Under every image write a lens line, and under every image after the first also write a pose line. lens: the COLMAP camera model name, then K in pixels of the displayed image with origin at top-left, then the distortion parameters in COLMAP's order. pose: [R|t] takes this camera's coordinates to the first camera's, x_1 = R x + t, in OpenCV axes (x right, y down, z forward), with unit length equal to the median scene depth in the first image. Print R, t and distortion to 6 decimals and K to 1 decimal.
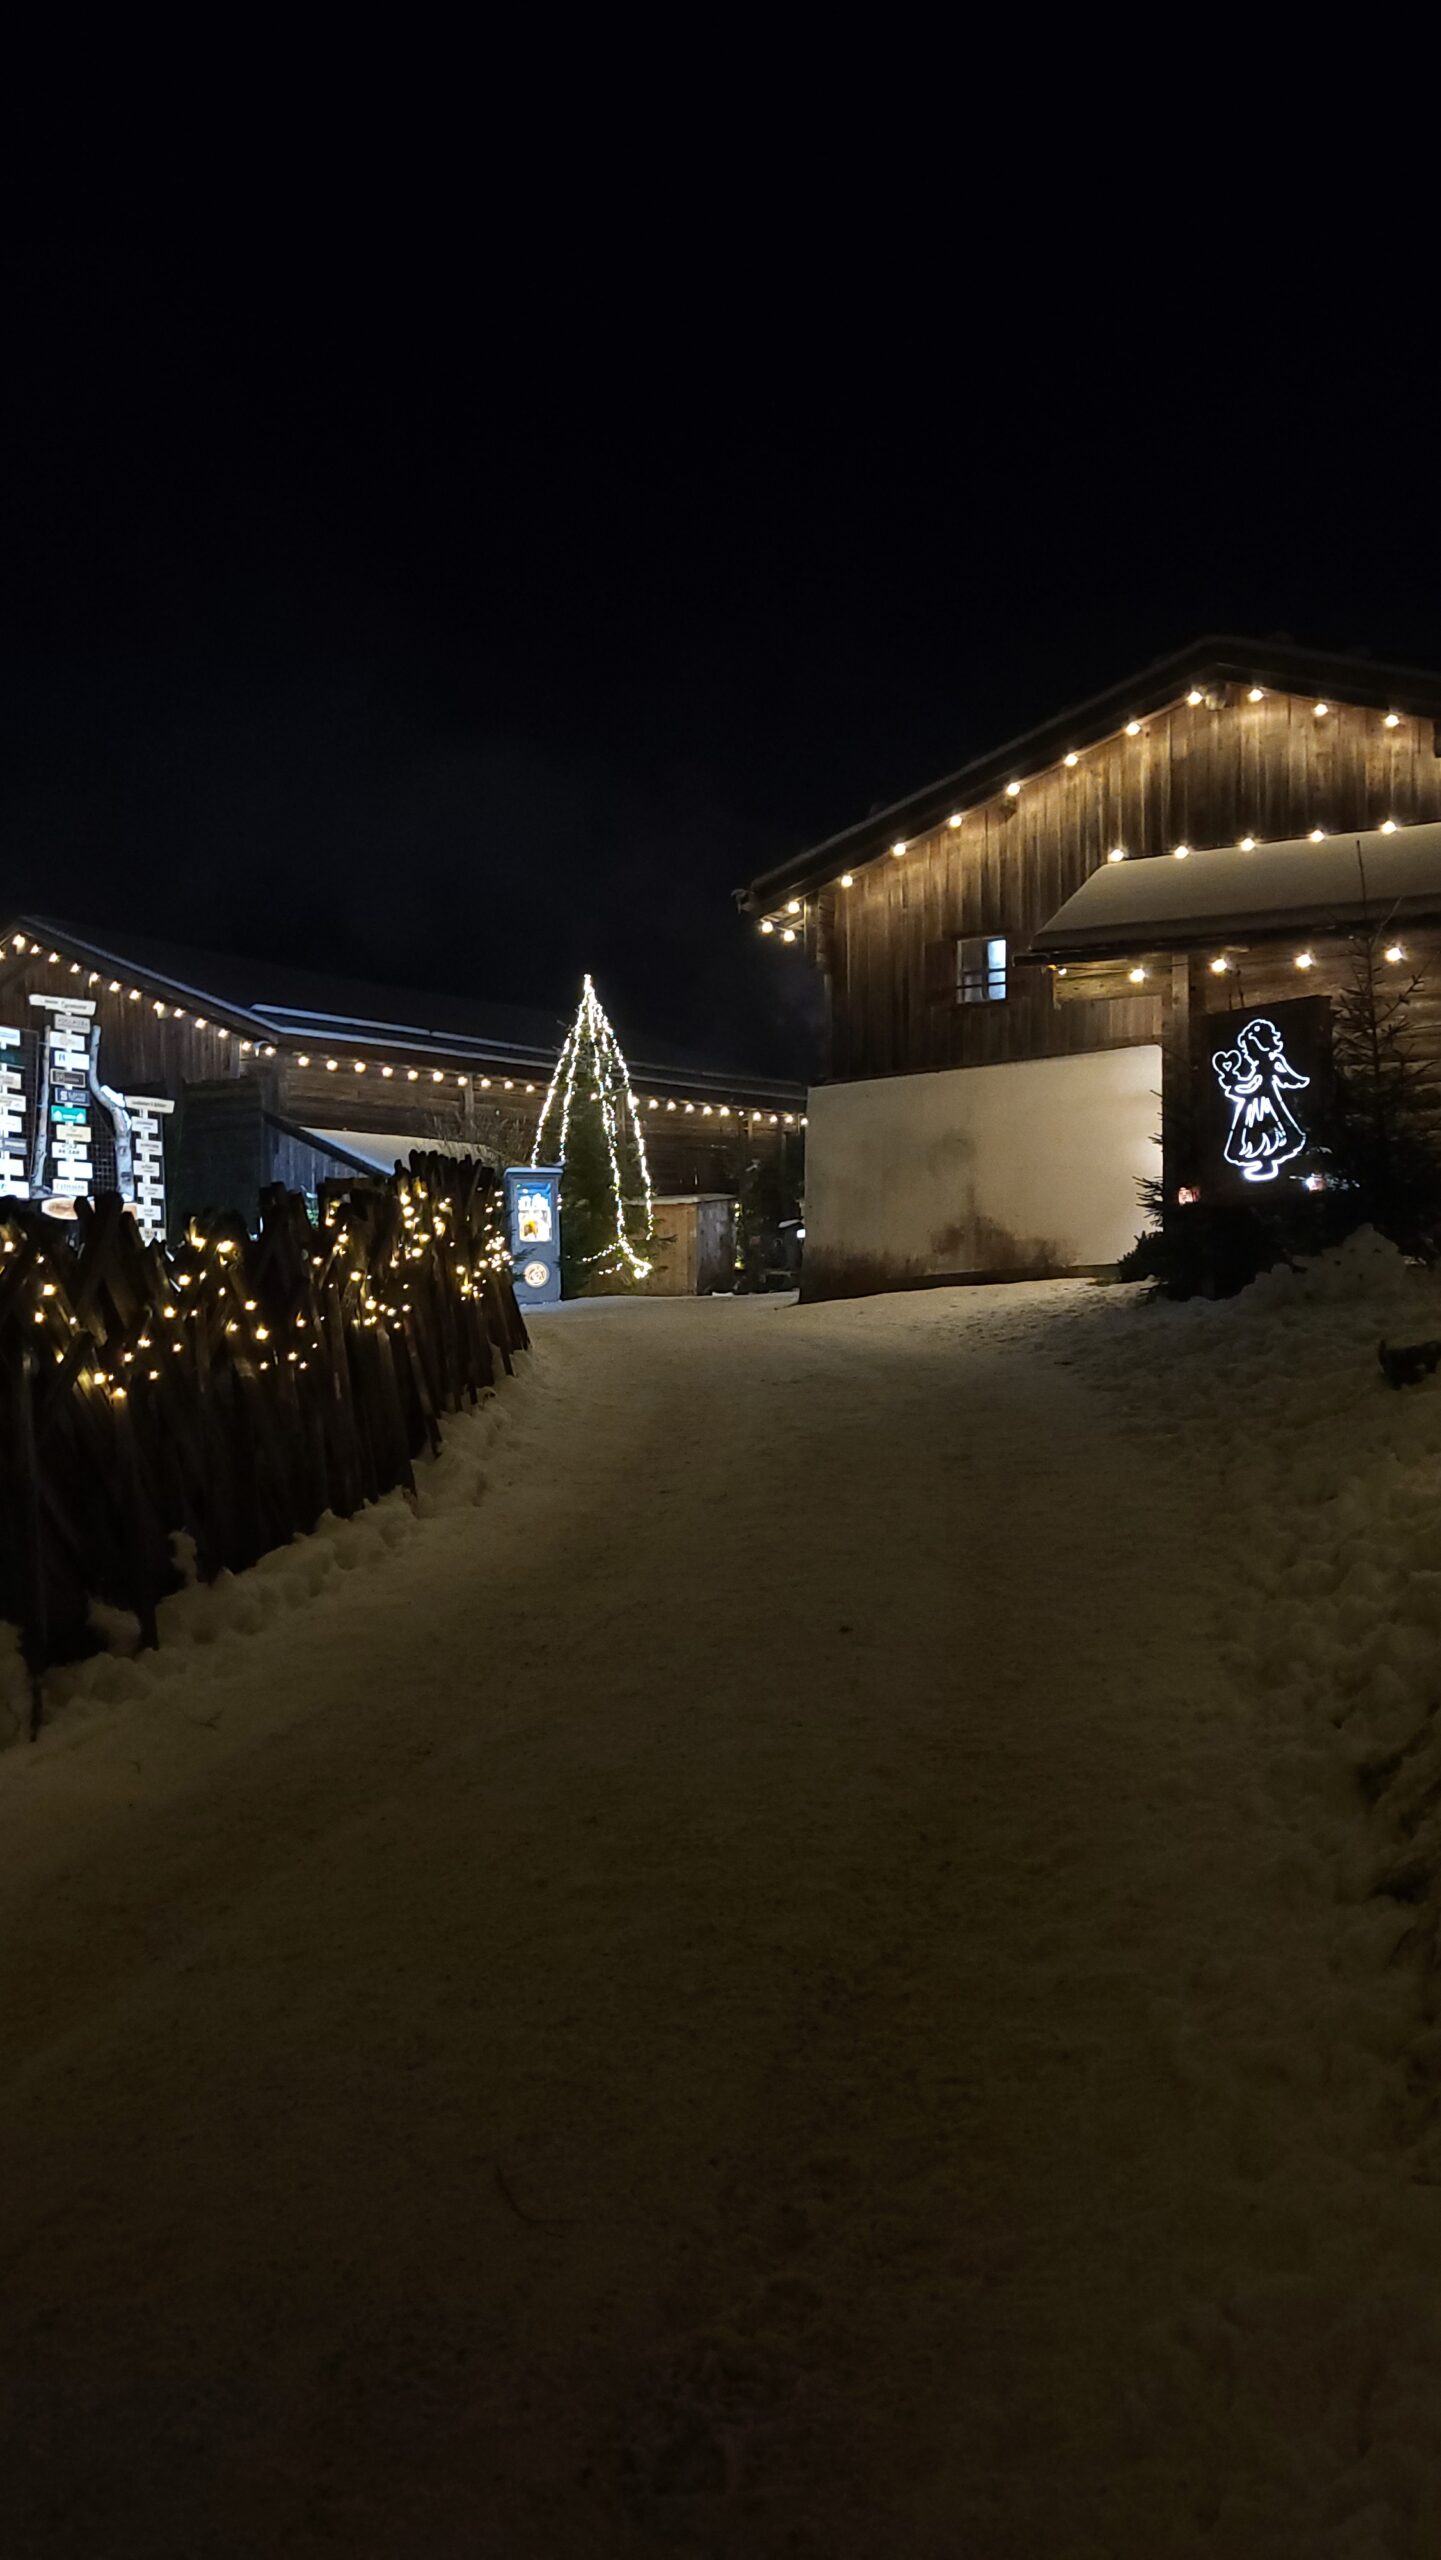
lens RADIAL K [[1851.7, 0, 721.0], [0, 1851.7, 1281.7], [0, 0, 1]] dist [0.064132, 0.000938]
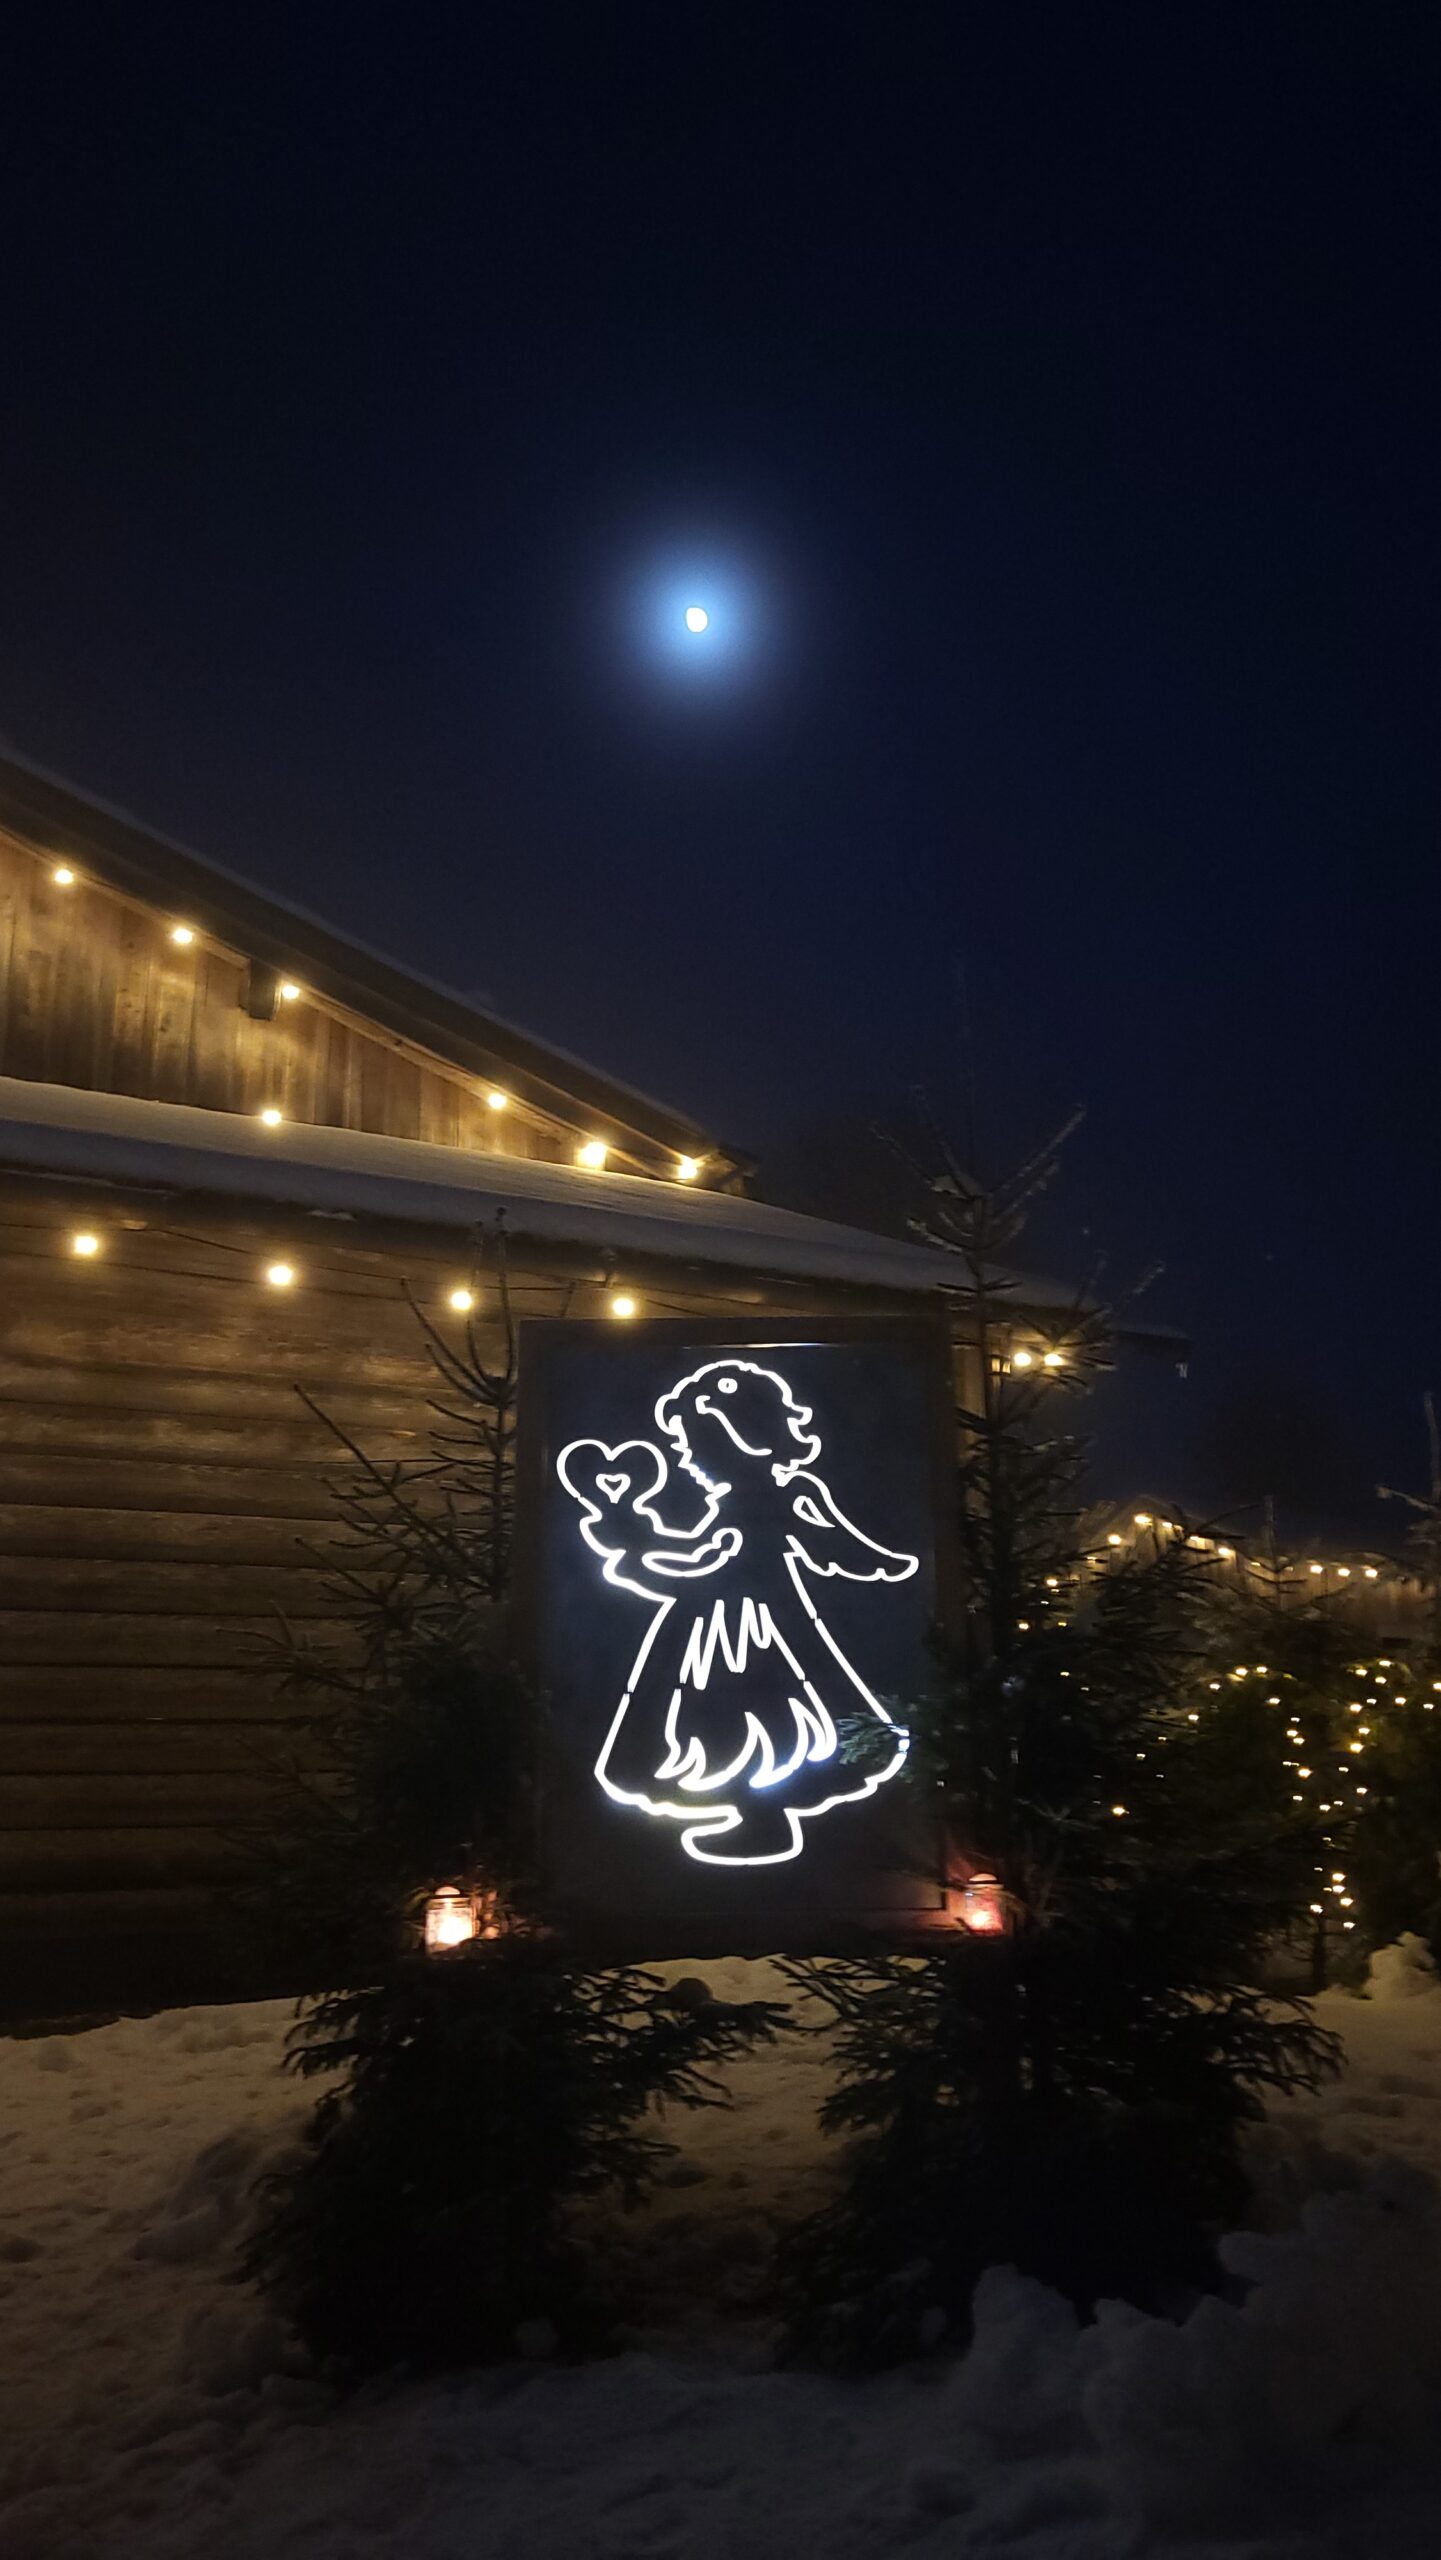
lens RADIAL K [[1851.7, 0, 721.5], [0, 1851.7, 1272.3], [0, 0, 1]] dist [0.064132, 0.000938]
pose [[0.576701, 0.218305, 0.787248, 0.023454], [-0.013110, 0.965985, -0.258265, -0.070068], [-0.816850, 0.138621, 0.559946, 0.811576]]
